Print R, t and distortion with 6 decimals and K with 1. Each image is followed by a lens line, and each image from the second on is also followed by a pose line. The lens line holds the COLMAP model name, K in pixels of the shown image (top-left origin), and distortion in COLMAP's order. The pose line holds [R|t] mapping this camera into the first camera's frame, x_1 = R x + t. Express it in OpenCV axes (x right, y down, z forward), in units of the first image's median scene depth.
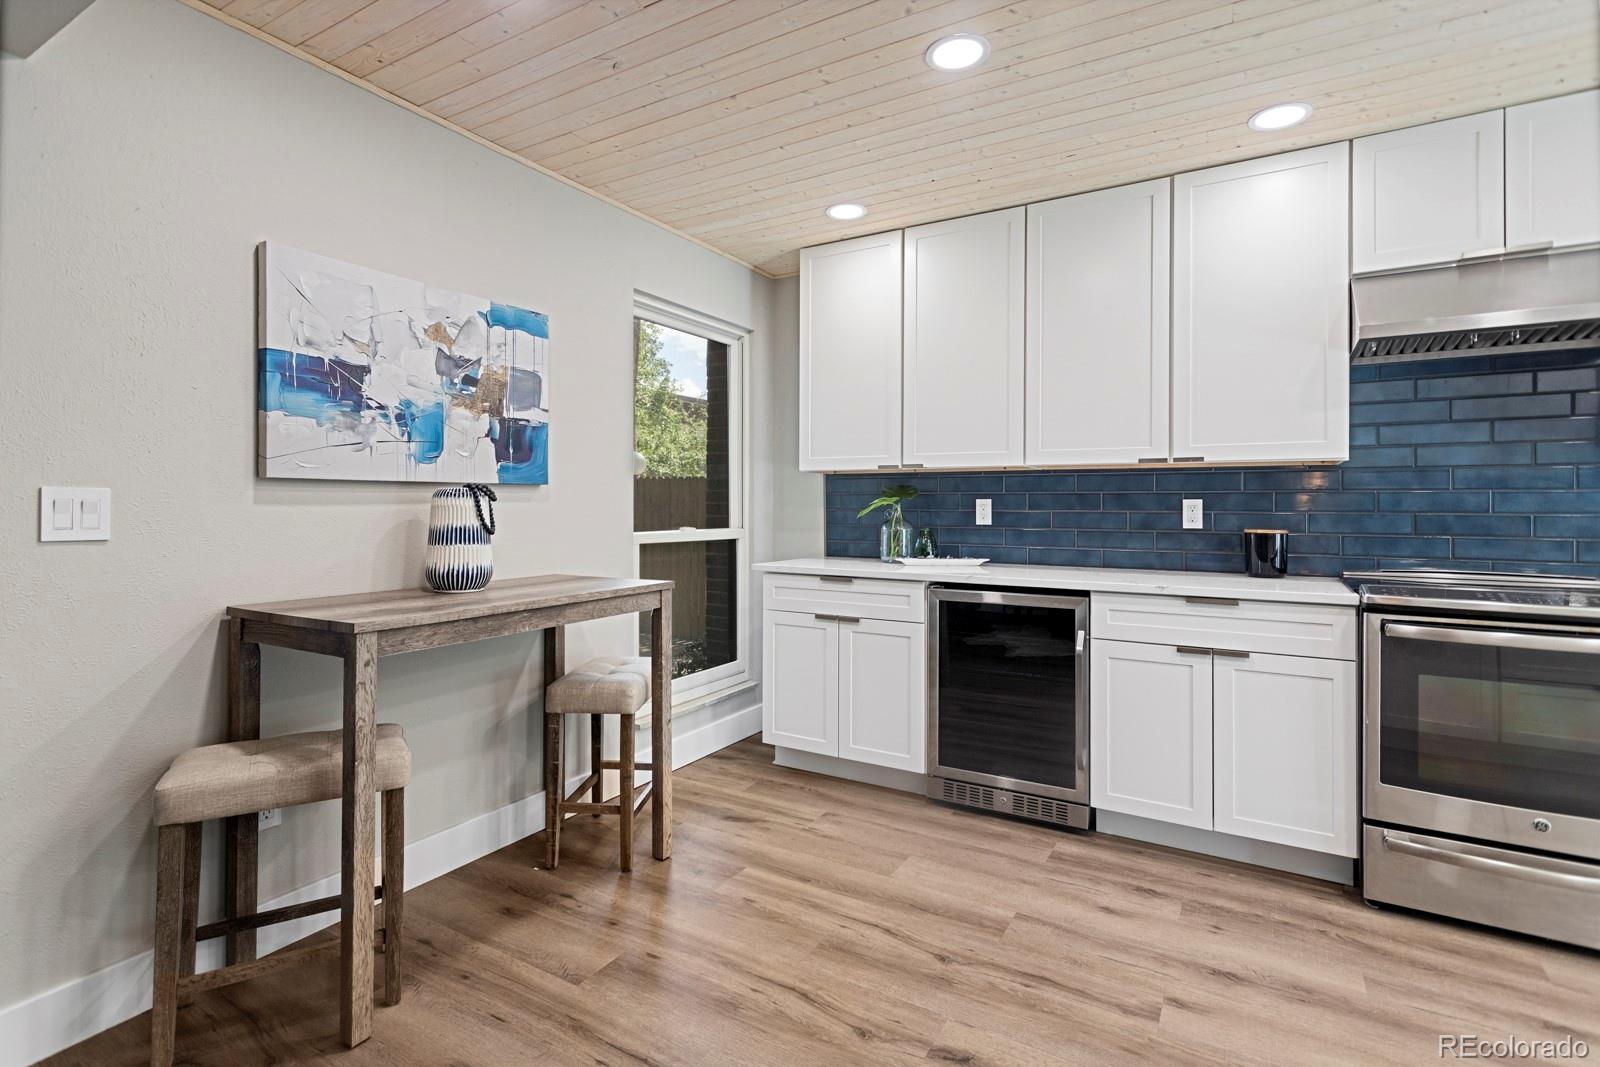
lens RADIAL K [[763.4, 0, 798.6], [0, 763.4, 506.3], [0, 0, 1]] dist [0.001575, 0.002910]
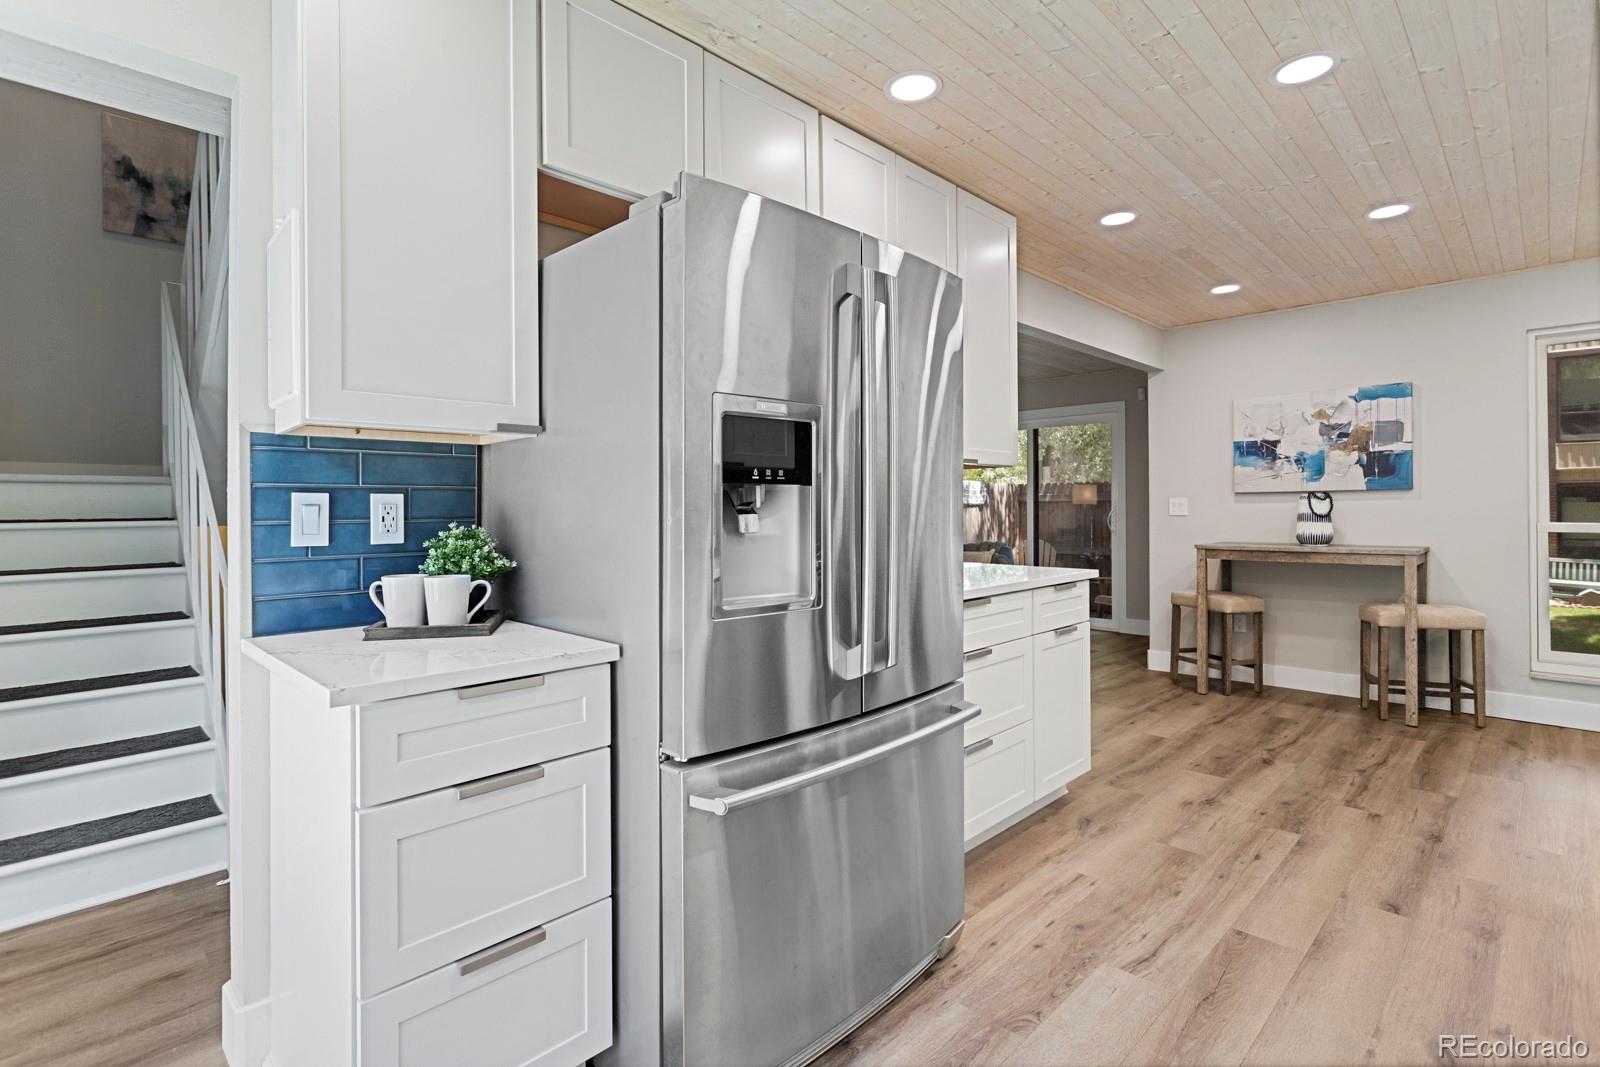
lens RADIAL K [[763.4, 0, 817.5], [0, 763.4, 508.0], [0, 0, 1]] dist [0.001575, 0.002910]
pose [[-0.227738, 0.000819, -0.973722, 1.548865], [0.008181, 0.999966, -0.001072, 0.004244], [0.973688, -0.008211, -0.227737, 0.165473]]
